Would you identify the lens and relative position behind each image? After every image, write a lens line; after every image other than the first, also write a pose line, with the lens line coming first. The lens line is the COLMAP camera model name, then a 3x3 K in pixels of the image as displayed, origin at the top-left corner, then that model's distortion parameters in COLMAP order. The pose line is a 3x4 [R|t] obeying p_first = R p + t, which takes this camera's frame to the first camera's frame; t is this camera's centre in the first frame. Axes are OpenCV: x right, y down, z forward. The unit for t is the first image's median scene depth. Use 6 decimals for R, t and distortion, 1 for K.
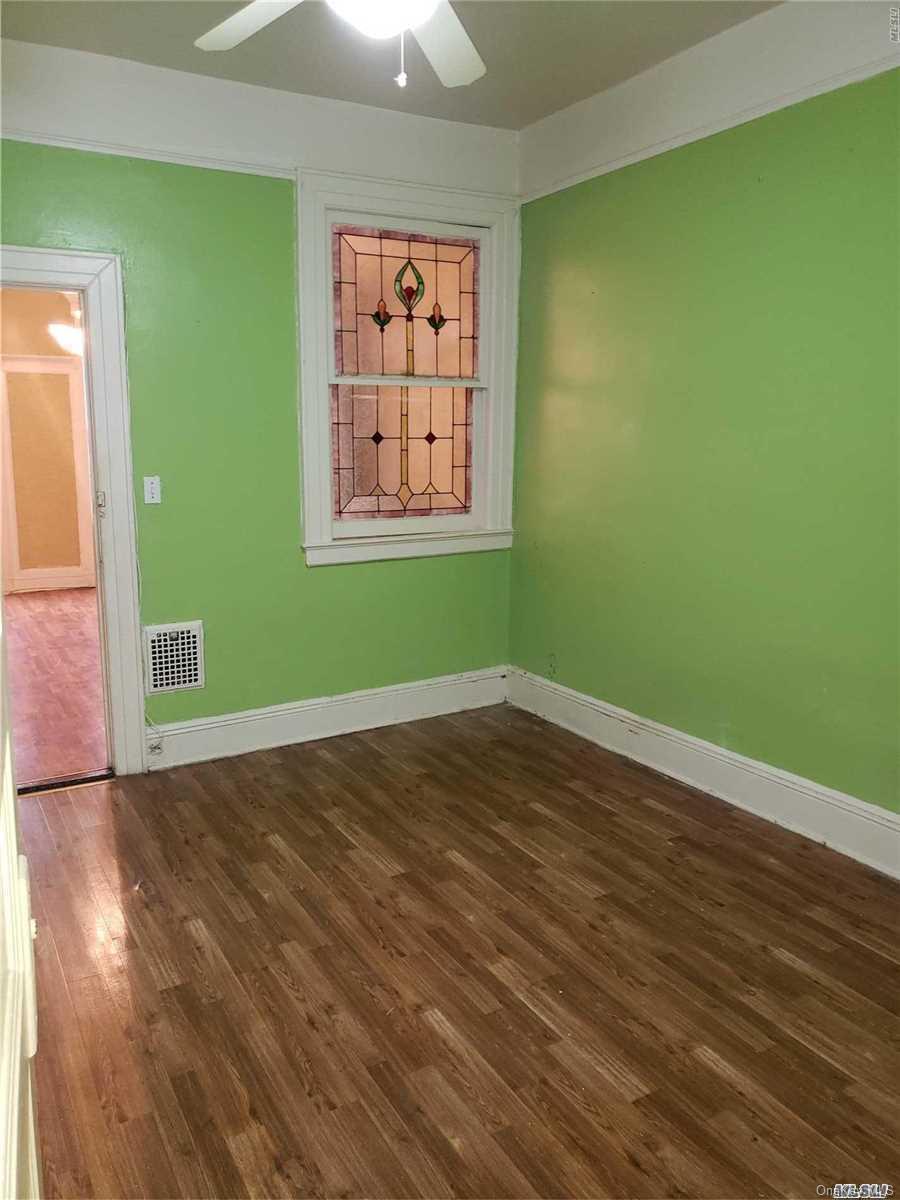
lens RADIAL K [[940.2, 0, 446.9], [0, 940.2, 596.0], [0, 0, 1]] dist [0.050611, -0.032926]
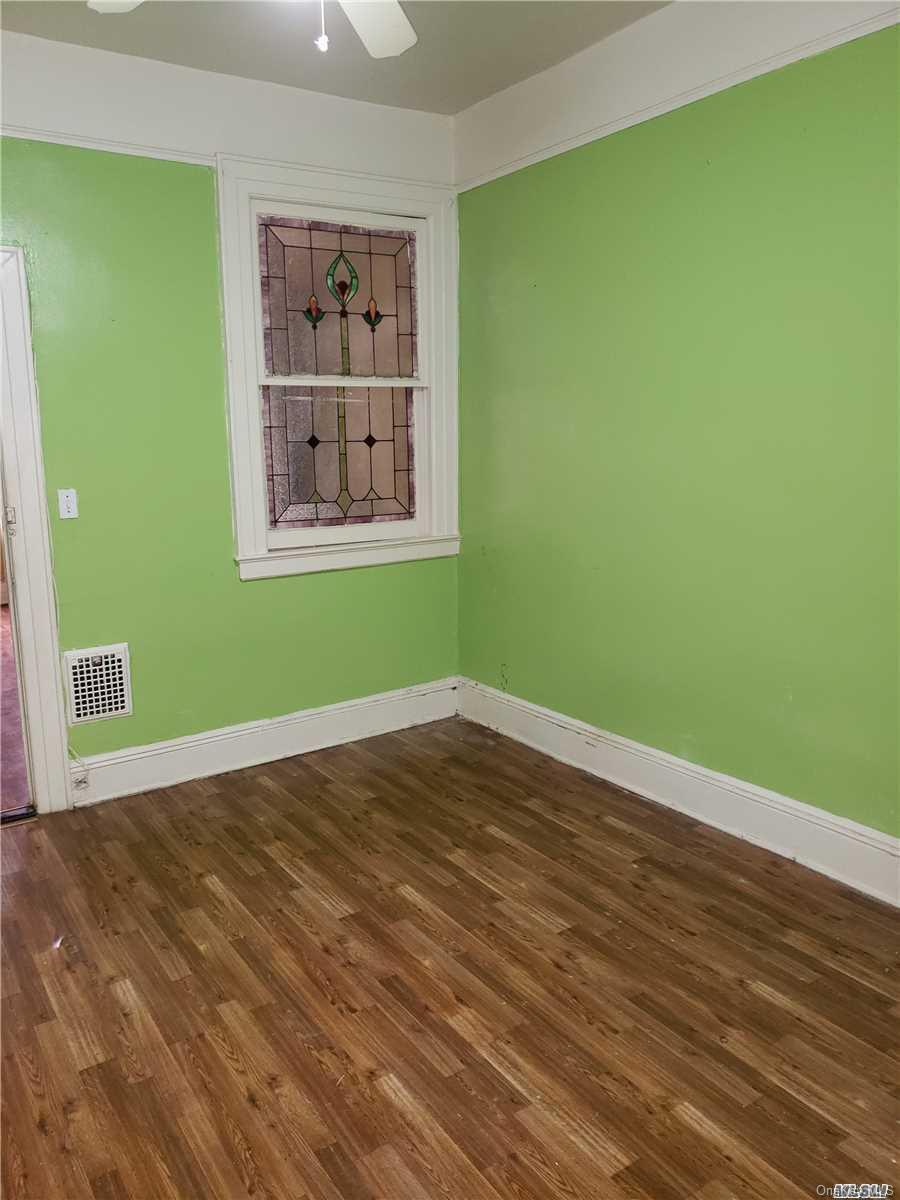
lens RADIAL K [[940.2, 0, 446.1], [0, 940.2, 601.8], [0, 0, 1]] dist [0.050611, -0.032926]
pose [[0.998006, -0.028874, 0.056133, 0.002163], [0.028492, 0.999565, 0.007610, -0.016522], [-0.056328, -0.005995, 0.998394, 0.072364]]
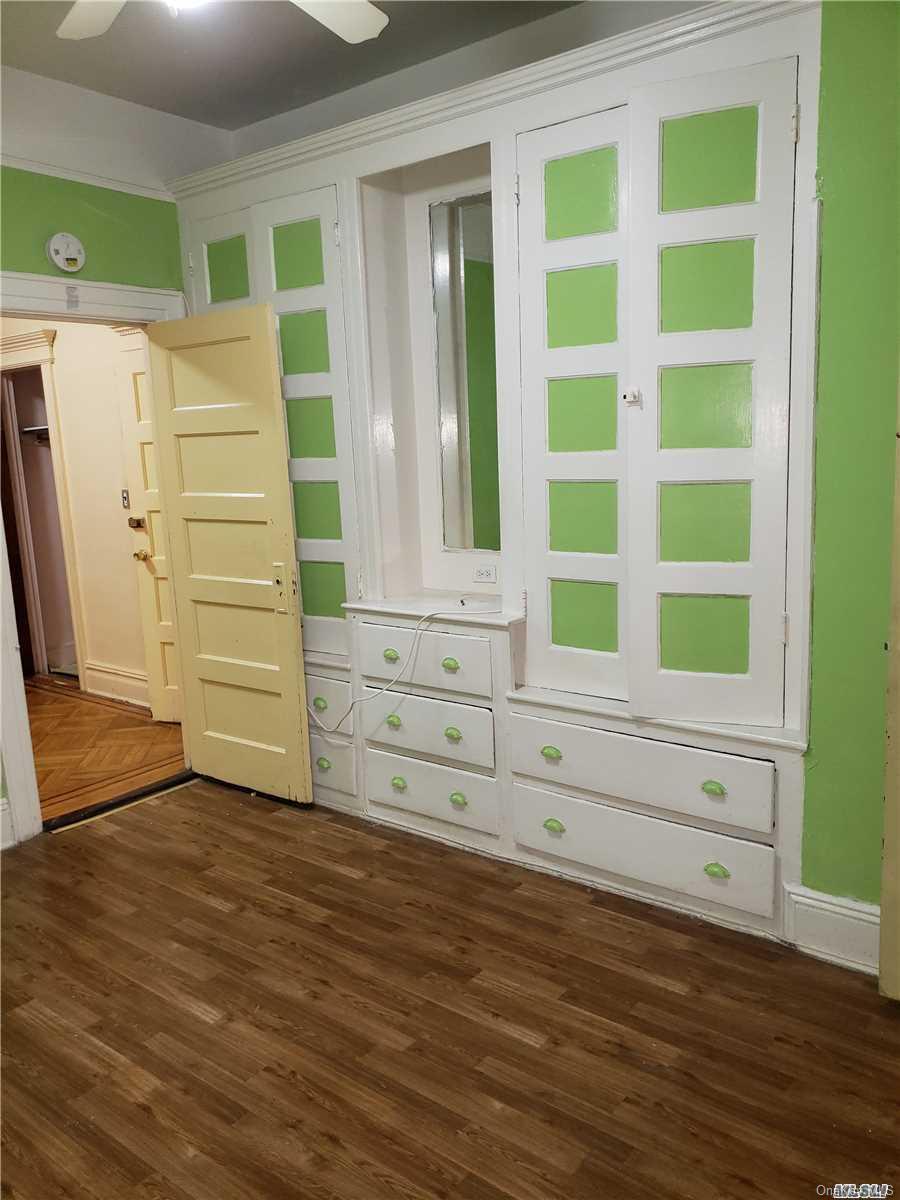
lens RADIAL K [[940.2, 0, 452.3], [0, 940.2, 601.9], [0, 0, 1]] dist [0.050611, -0.032926]
pose [[-0.928341, 0.102721, -0.357255, 0.052036], [-0.022021, 0.944177, 0.328700, -0.257704], [0.371077, 0.313013, -0.874257, 1.434161]]
